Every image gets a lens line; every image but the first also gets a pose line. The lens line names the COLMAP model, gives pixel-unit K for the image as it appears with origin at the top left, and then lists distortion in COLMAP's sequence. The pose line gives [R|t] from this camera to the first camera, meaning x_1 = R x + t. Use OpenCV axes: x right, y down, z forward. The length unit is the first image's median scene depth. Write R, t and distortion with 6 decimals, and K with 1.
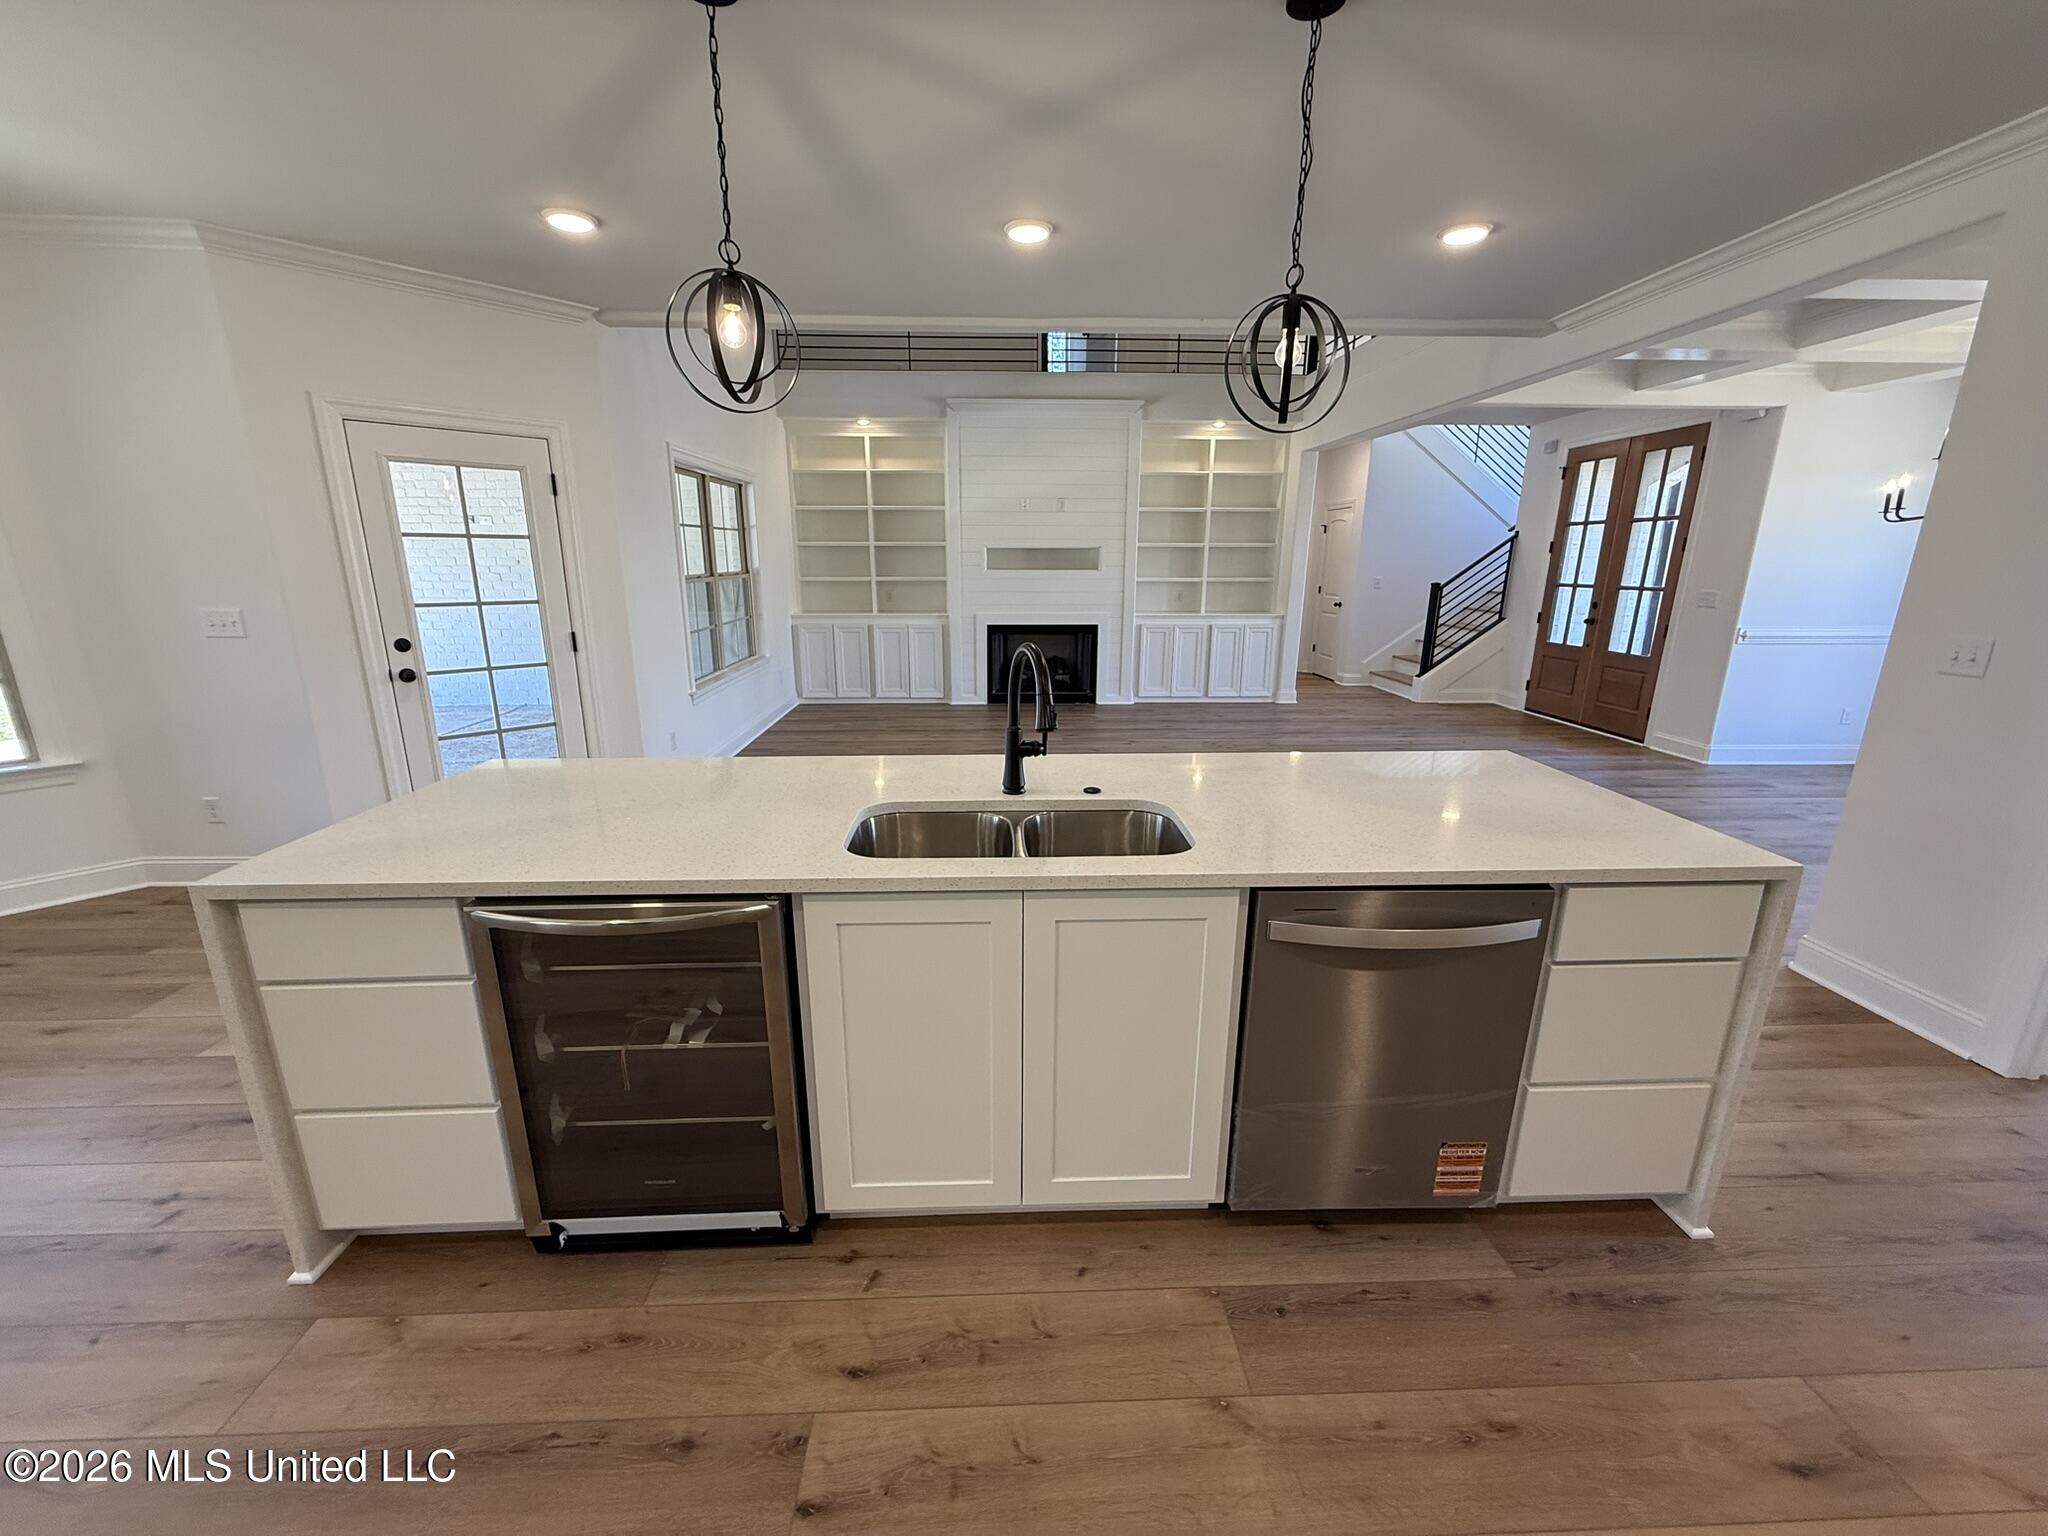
lens RADIAL K [[812.6, 0, 1024.0], [0, 812.6, 768.0], [0, 0, 1]] dist [-0.000224, 0.000047]
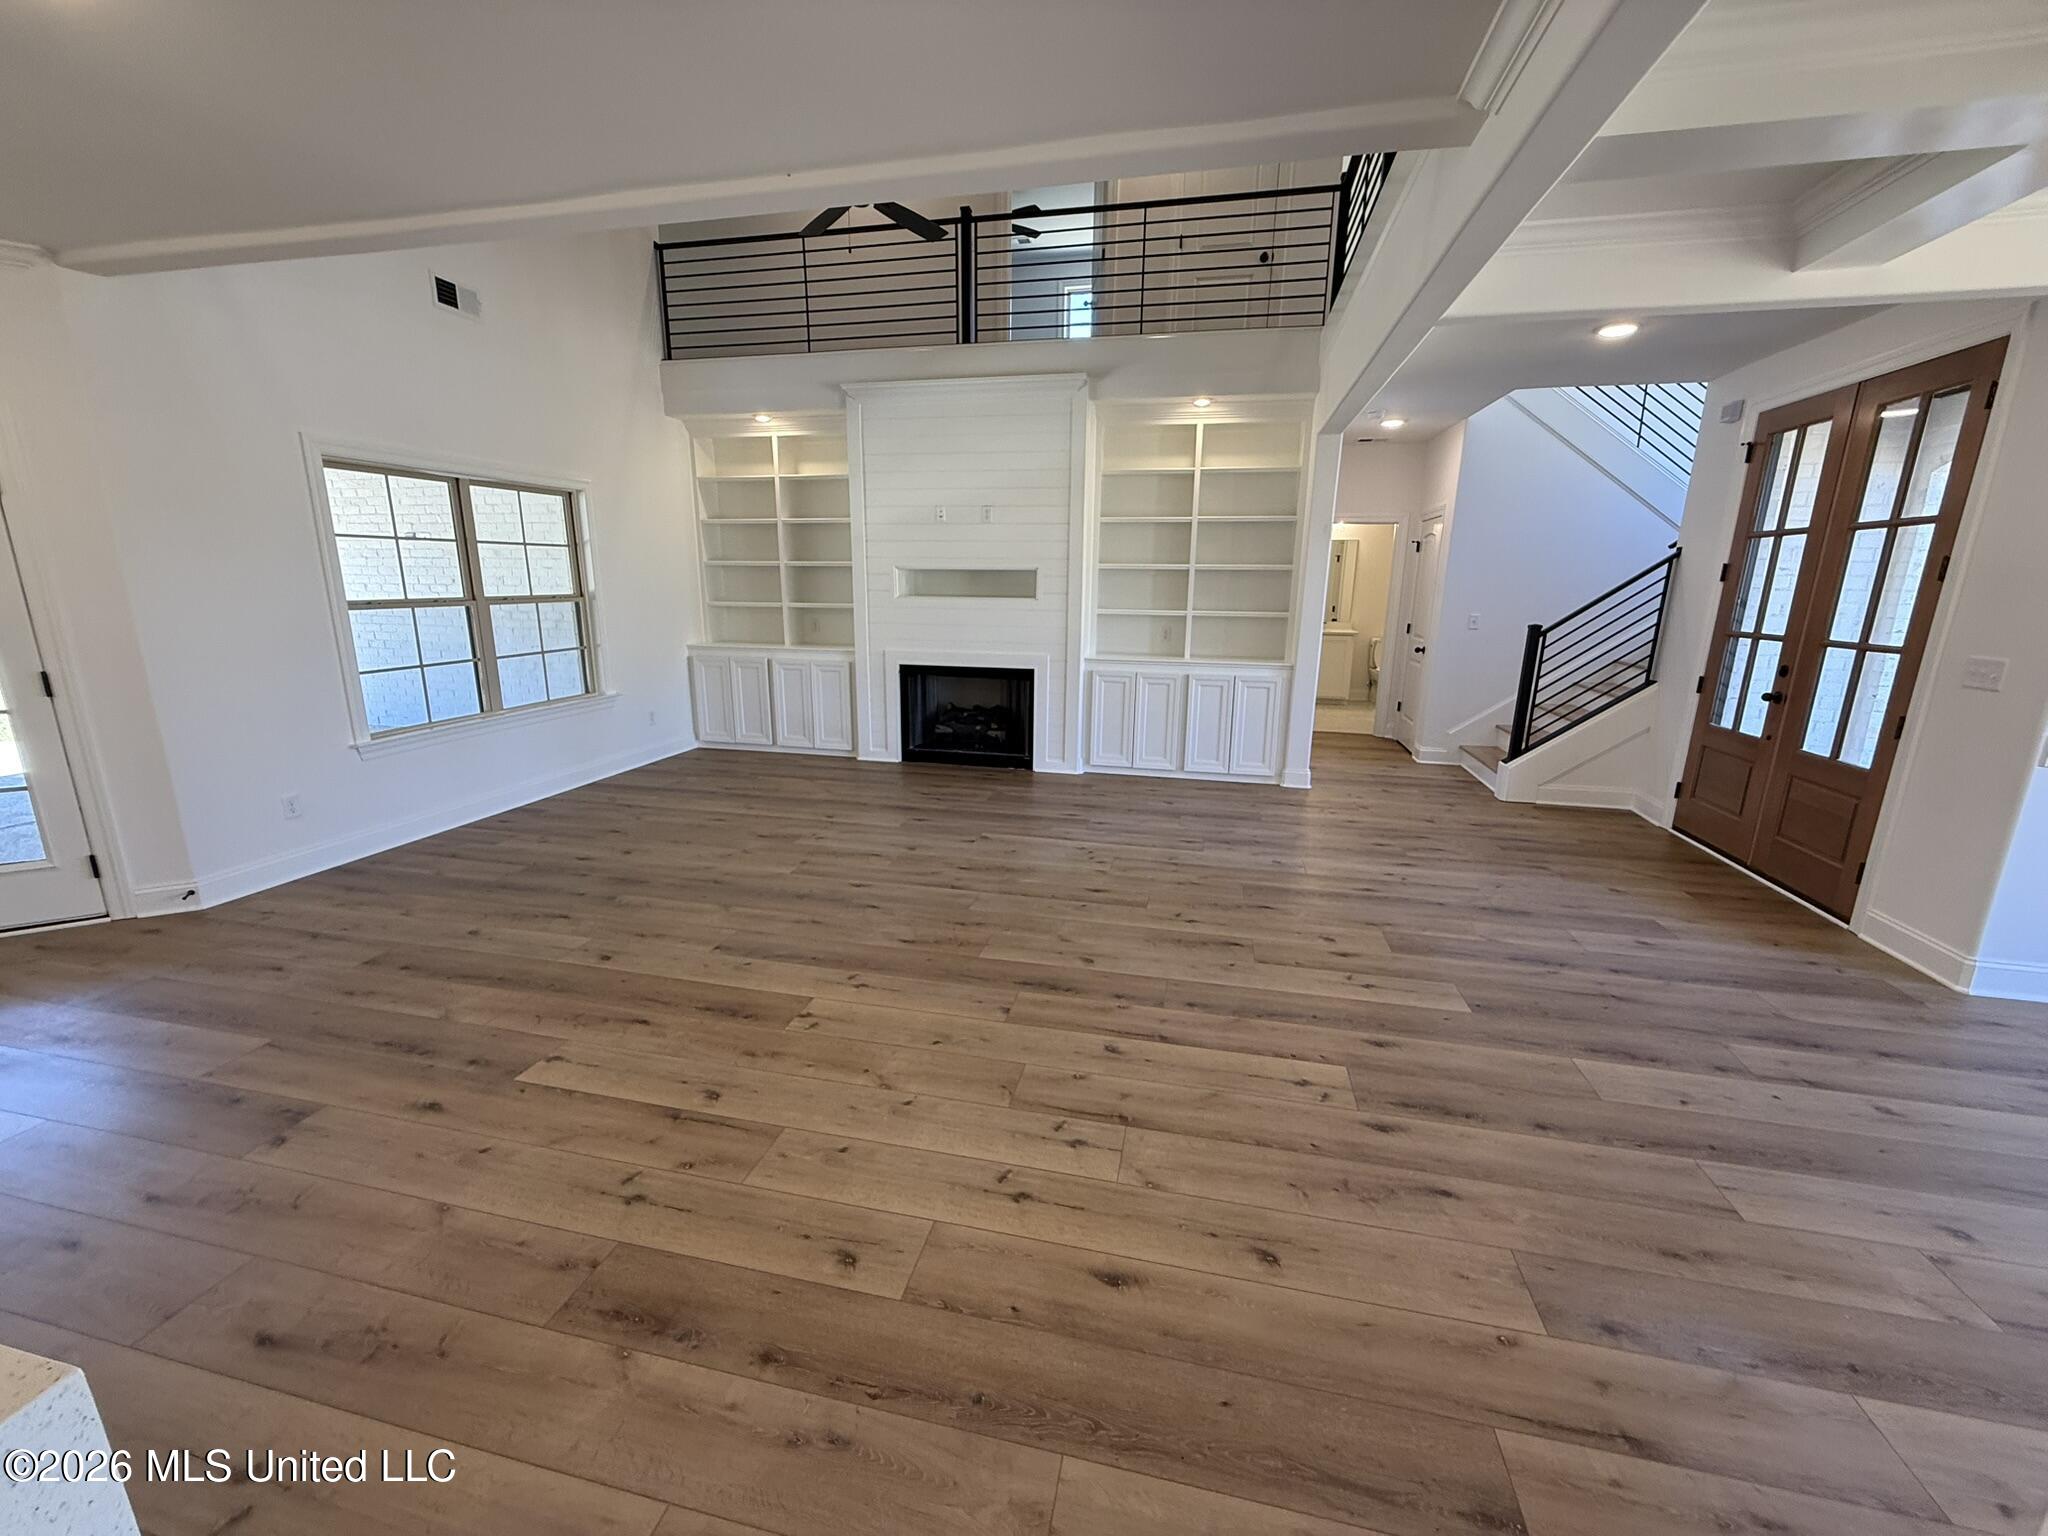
lens RADIAL K [[821.4, 0, 1024.0], [0, 821.4, 768.0], [0, 0, 1]] dist [0.000538, -0.000206]
pose [[0.965218, 0.066929, -0.252735, 0.284905], [-0.073755, 0.997121, -0.017619, -0.069019], [0.250828, 0.035647, 0.967375, 0.251208]]
